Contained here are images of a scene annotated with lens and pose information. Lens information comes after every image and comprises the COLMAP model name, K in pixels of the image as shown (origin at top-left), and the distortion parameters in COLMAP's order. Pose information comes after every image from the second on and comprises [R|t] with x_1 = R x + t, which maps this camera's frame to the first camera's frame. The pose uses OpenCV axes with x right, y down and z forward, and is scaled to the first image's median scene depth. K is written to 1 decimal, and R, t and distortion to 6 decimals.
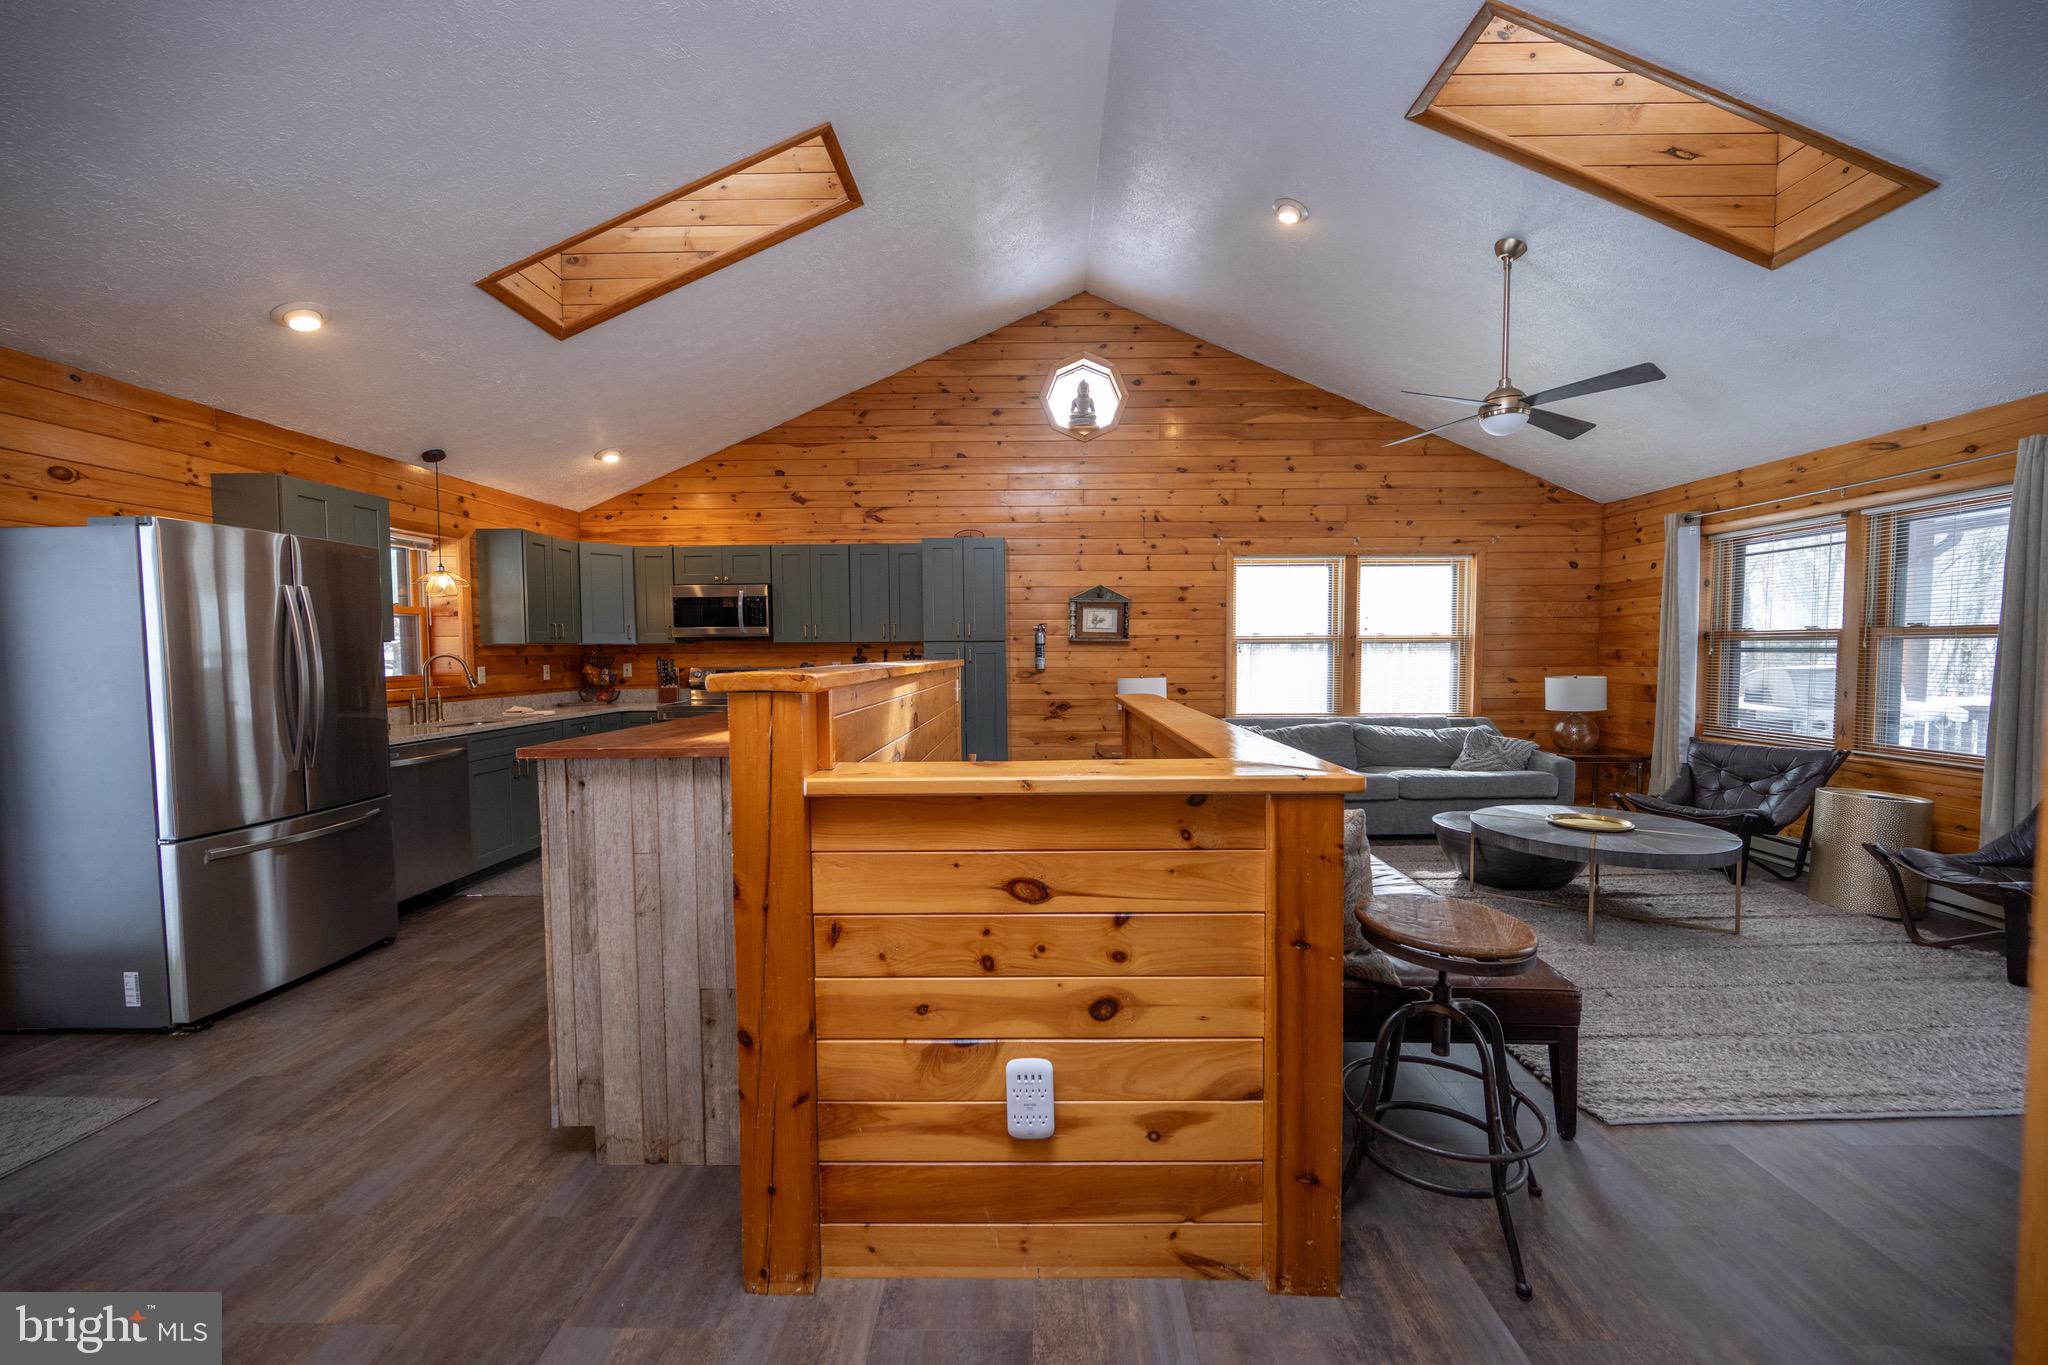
lens RADIAL K [[799.1, 0, 1026.4], [0, 799.1, 684.8], [0, 0, 1]] dist [-0.001073, -0.004217]
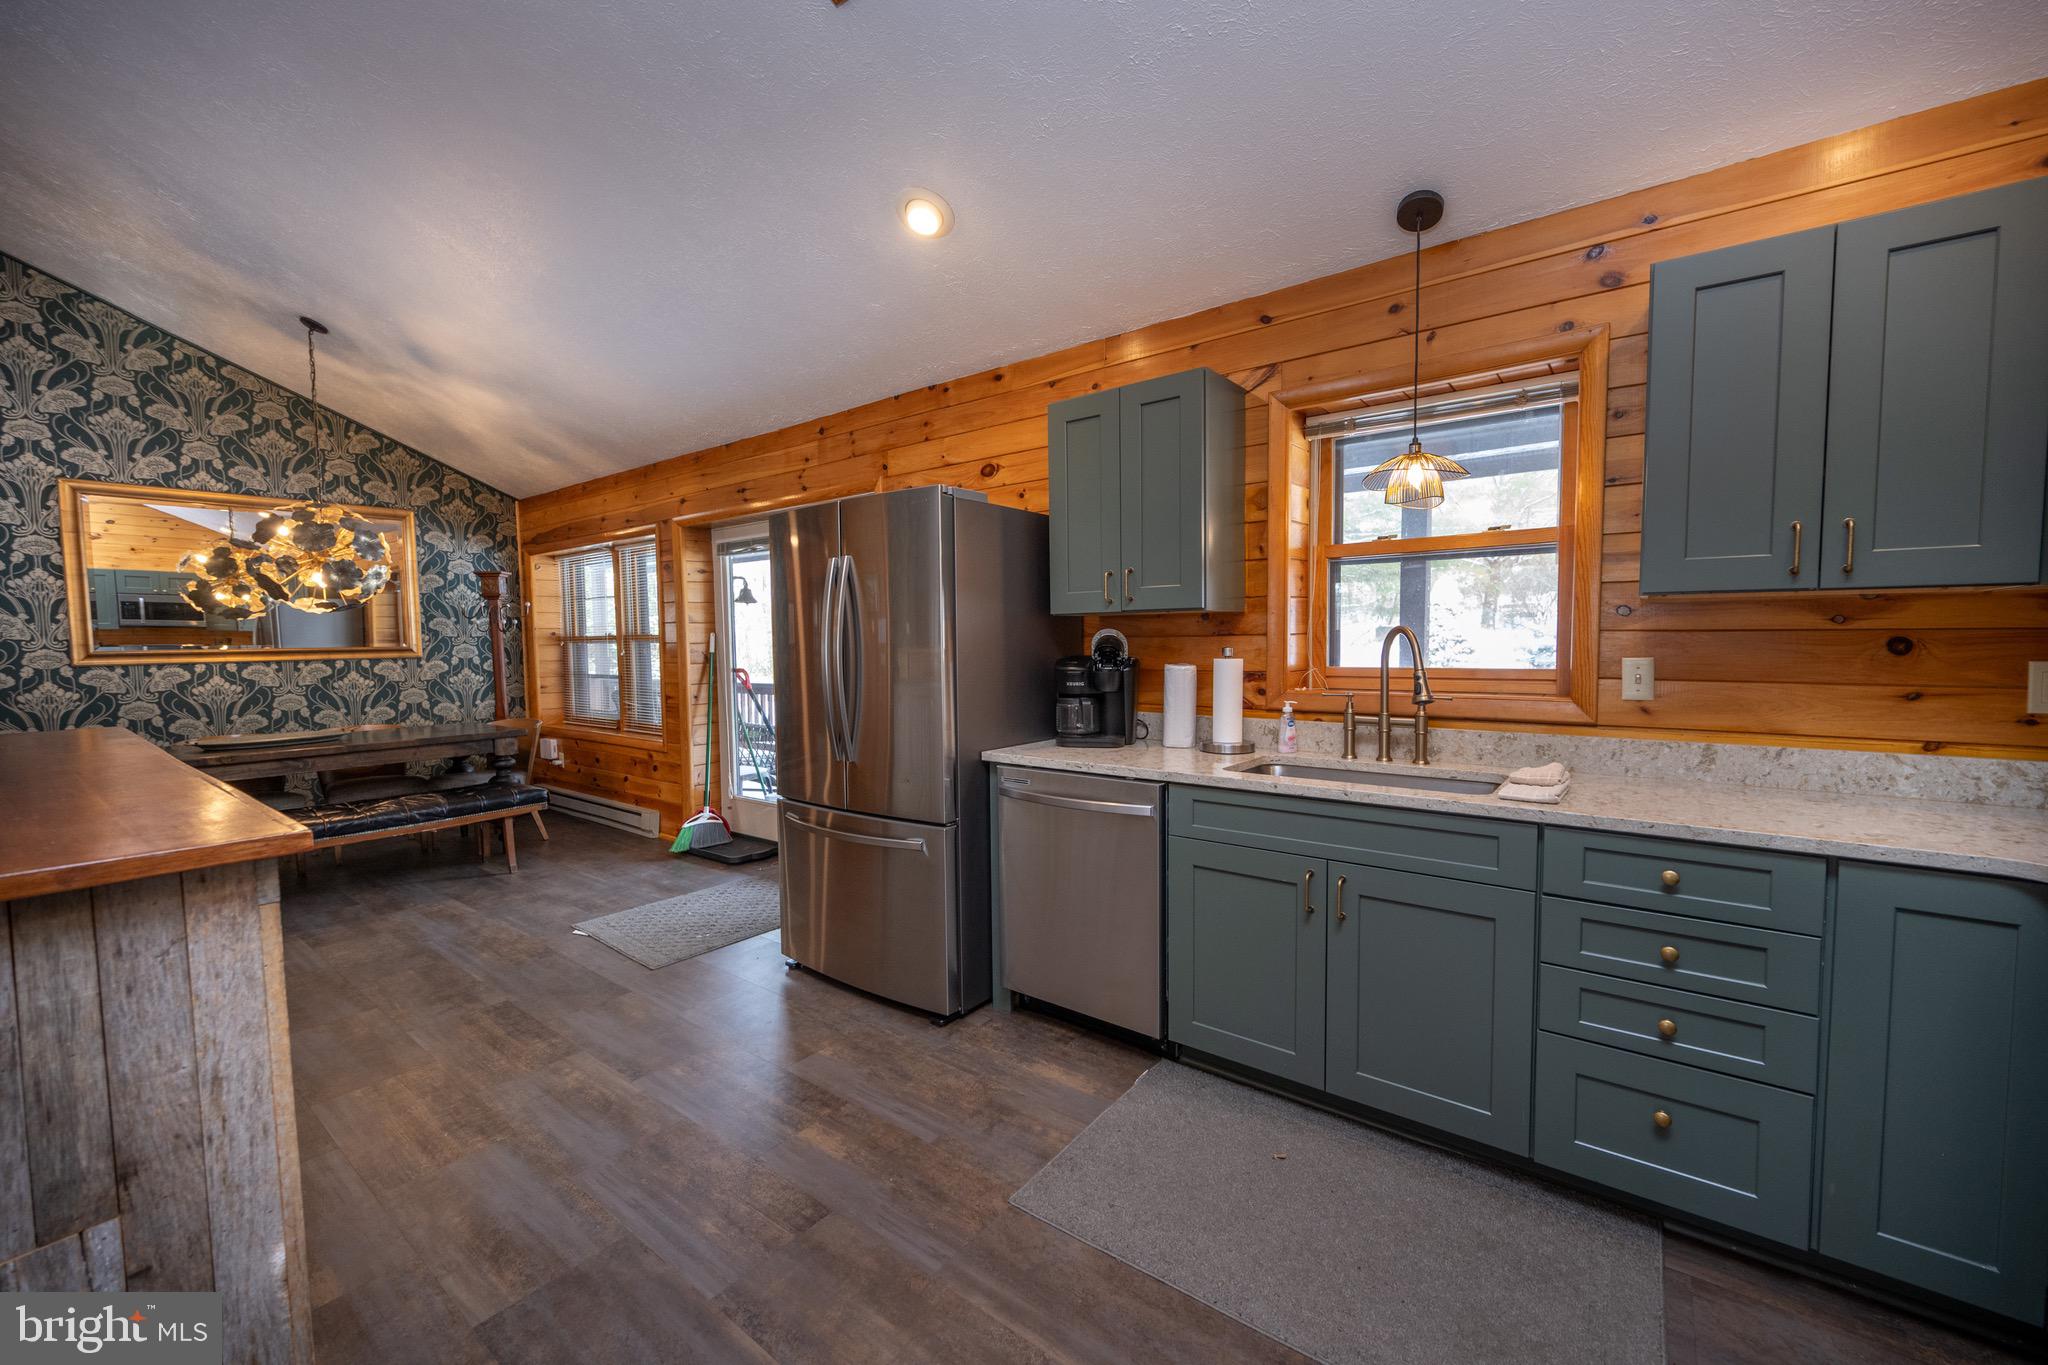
lens RADIAL K [[809.3, 0, 1029.6], [0, 809.3, 681.0], [0, 0, 1]] dist [-0.002010, -0.000474]
pose [[-0.595593, 0.058796, -0.801132, -0.149789], [-0.020096, 0.995915, 0.088032, -0.033421], [0.803035, 0.068531, -0.591978, 0.830143]]
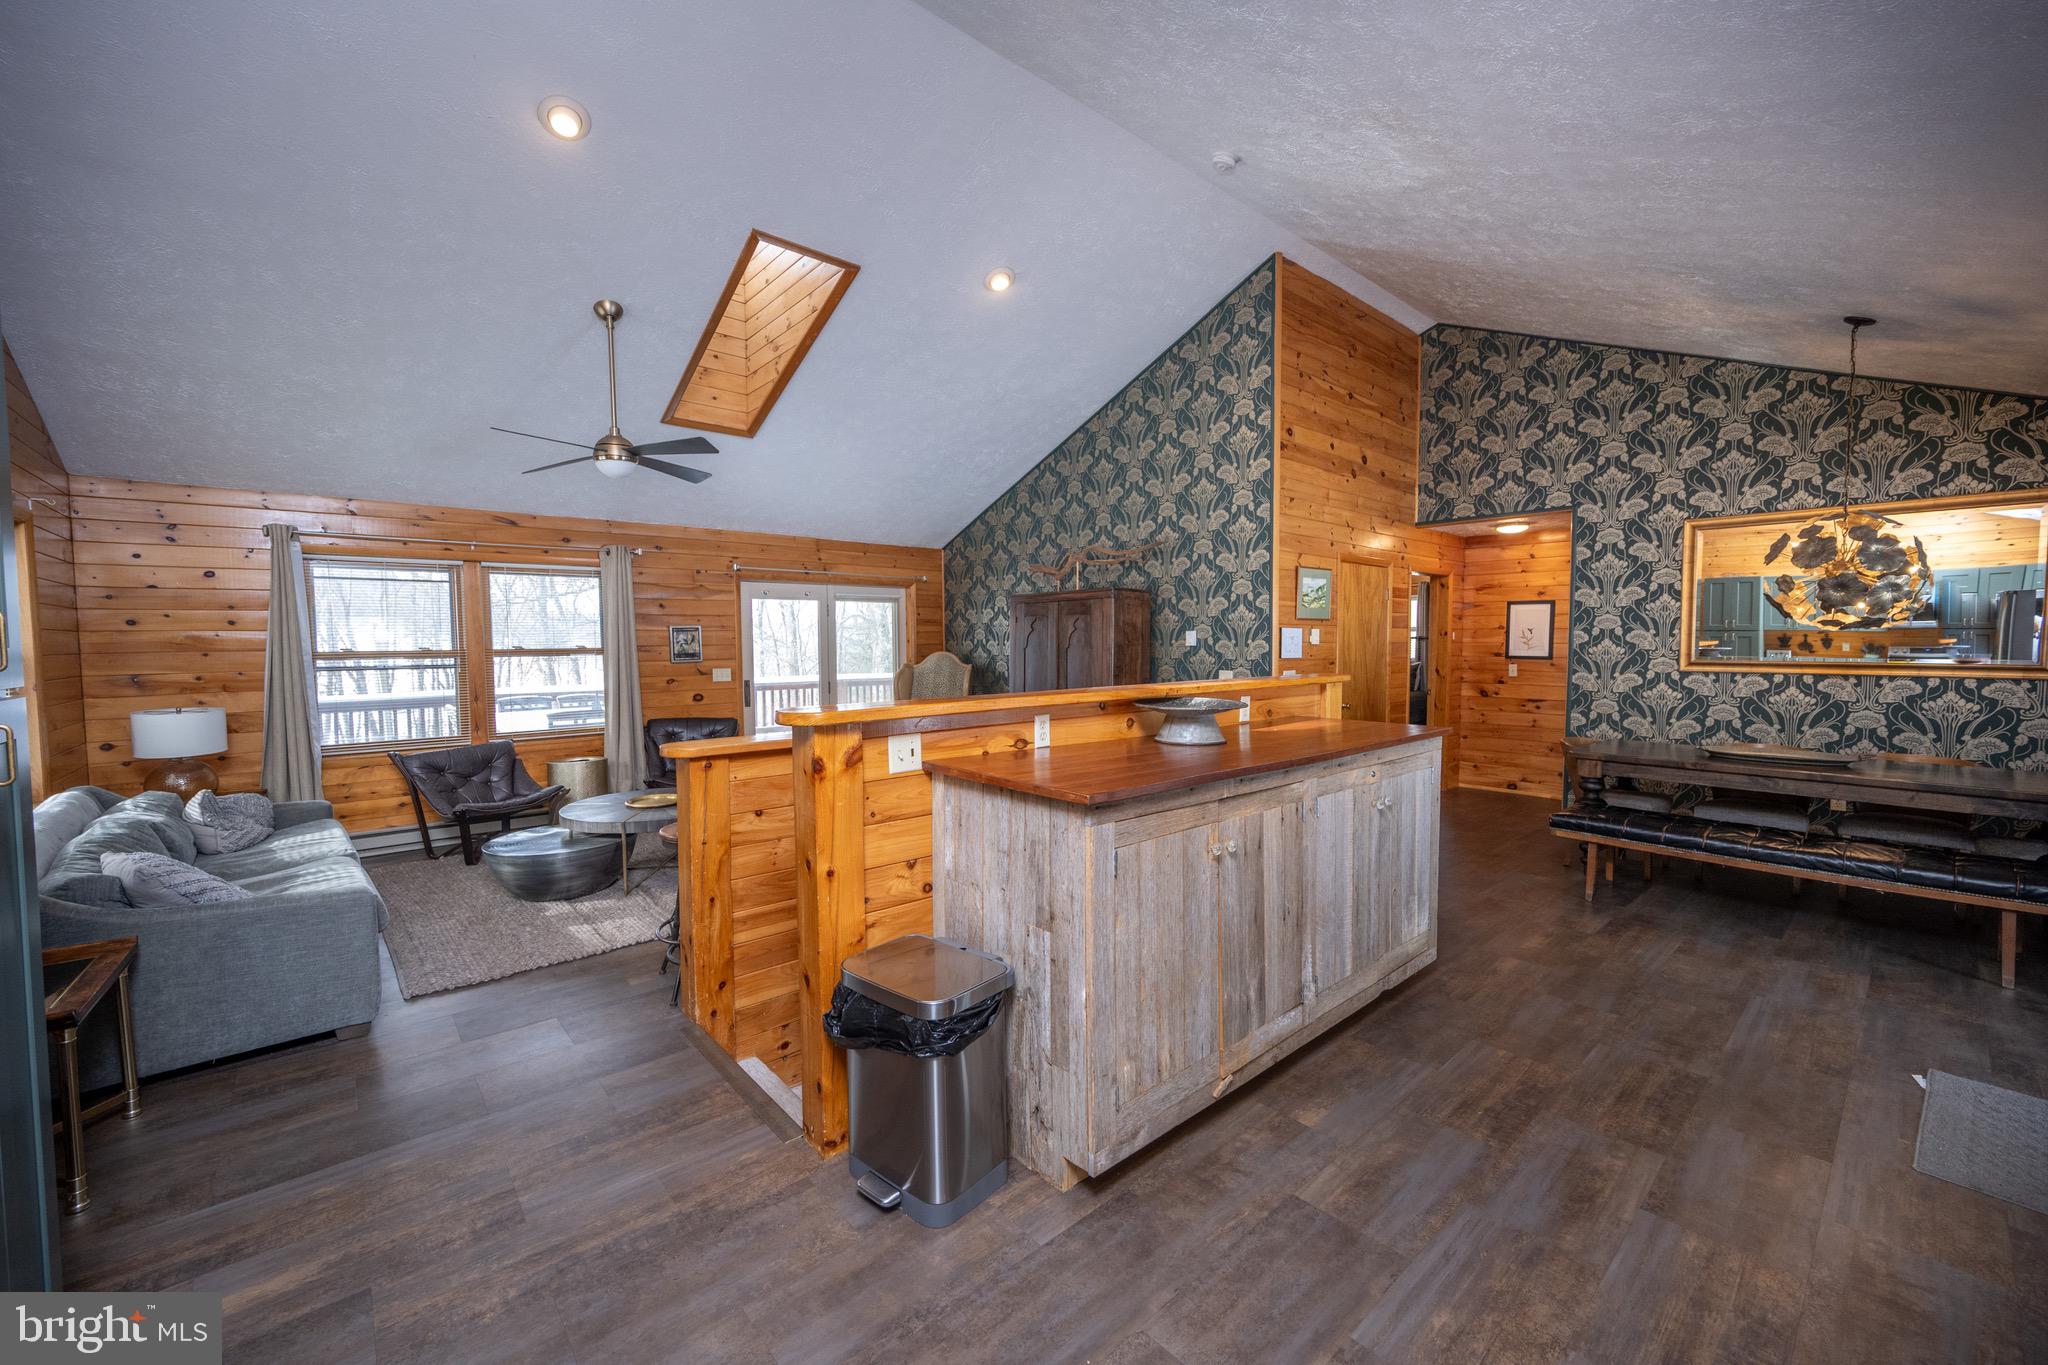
lens RADIAL K [[802.6, 0, 1016.9], [0, 802.6, 679.6], [0, 0, 1]] dist [0.000290, -0.000359]
pose [[-0.666273, -0.027728, 0.745192, -0.393400], [0.044904, 0.996003, 0.077209, -0.058862], [-0.744354, 0.084904, -0.662365, 0.854192]]
